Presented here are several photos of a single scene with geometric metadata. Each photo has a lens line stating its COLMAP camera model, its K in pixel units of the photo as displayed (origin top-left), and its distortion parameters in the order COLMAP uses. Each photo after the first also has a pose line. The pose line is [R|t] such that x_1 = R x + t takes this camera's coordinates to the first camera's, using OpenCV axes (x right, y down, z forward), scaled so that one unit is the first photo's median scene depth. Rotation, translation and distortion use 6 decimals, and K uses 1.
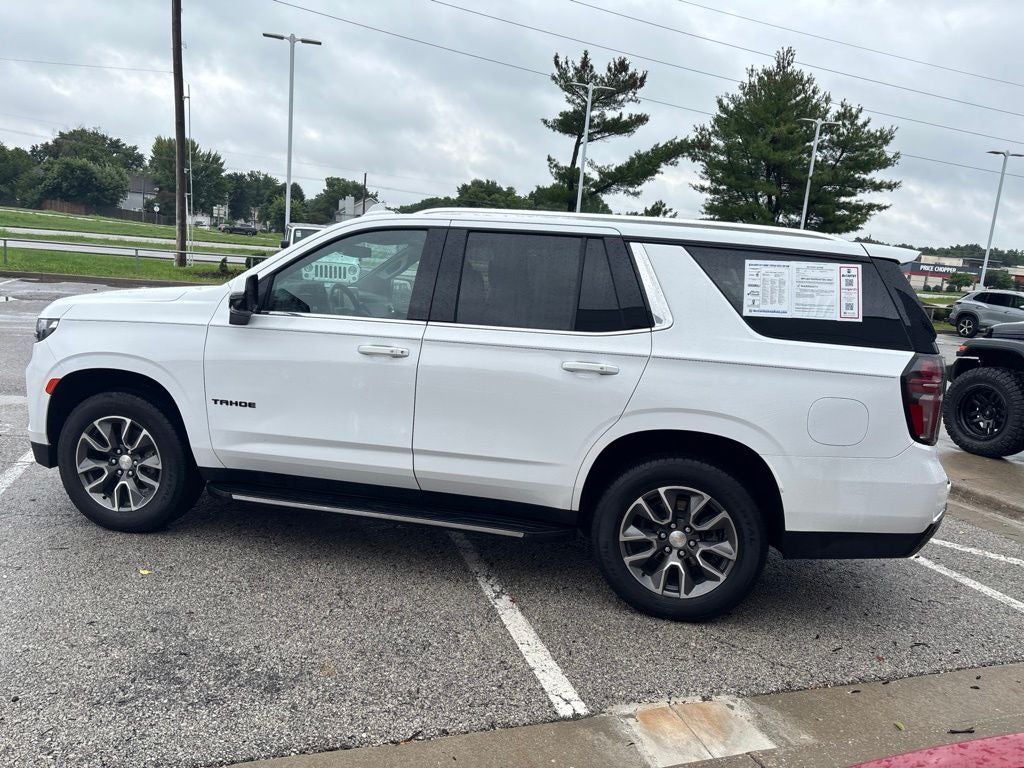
lens RADIAL K [[776.9, 0, 511.5], [0, 776.9, 376.5], [0, 0, 1]] dist [0.044392, -0.054846]
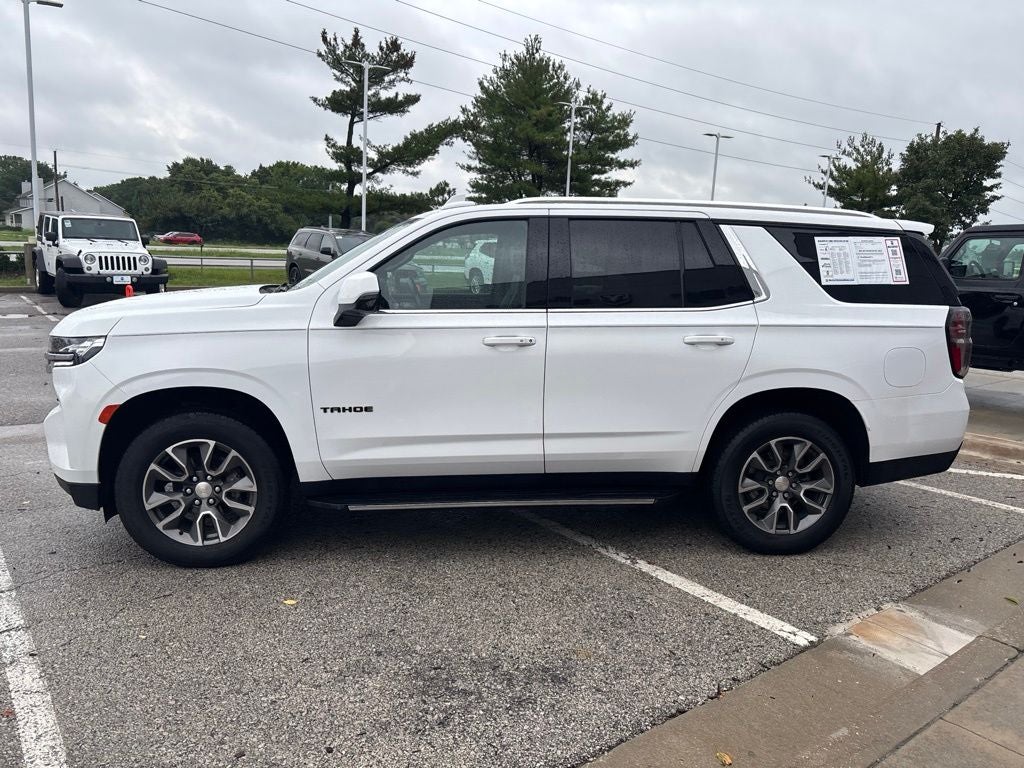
lens RADIAL K [[777.2, 0, 513.3], [0, 777.2, 361.1], [0, 0, 1]] dist [0.044305, -0.050681]
pose [[0.940335, -0.090297, 0.328050, -0.453619], [0.087709, 0.995887, 0.022710, -0.026943], [-0.328751, 0.007418, 0.944387, 0.041812]]
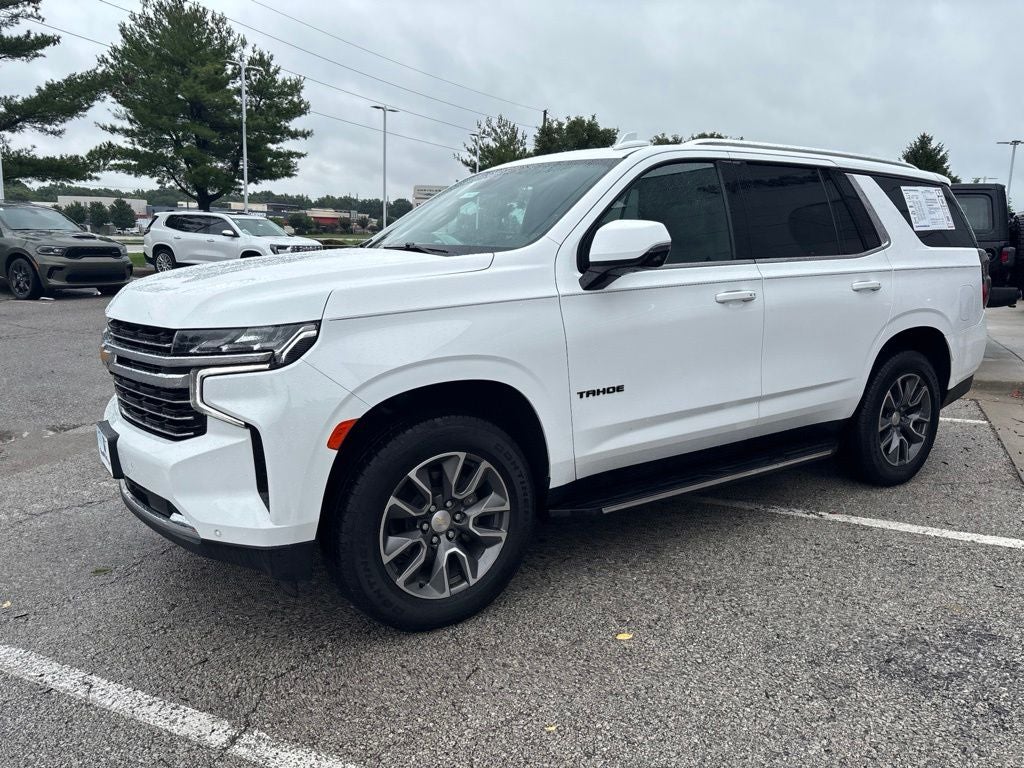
lens RADIAL K [[777.2, 0, 513.3], [0, 777.2, 361.1], [0, 0, 1]] dist [0.044305, -0.050681]
pose [[0.676785, -0.179424, 0.713981, -0.922747], [0.147610, 0.983223, 0.107164, -0.087182], [-0.721231, 0.032864, 0.691915, 0.512112]]
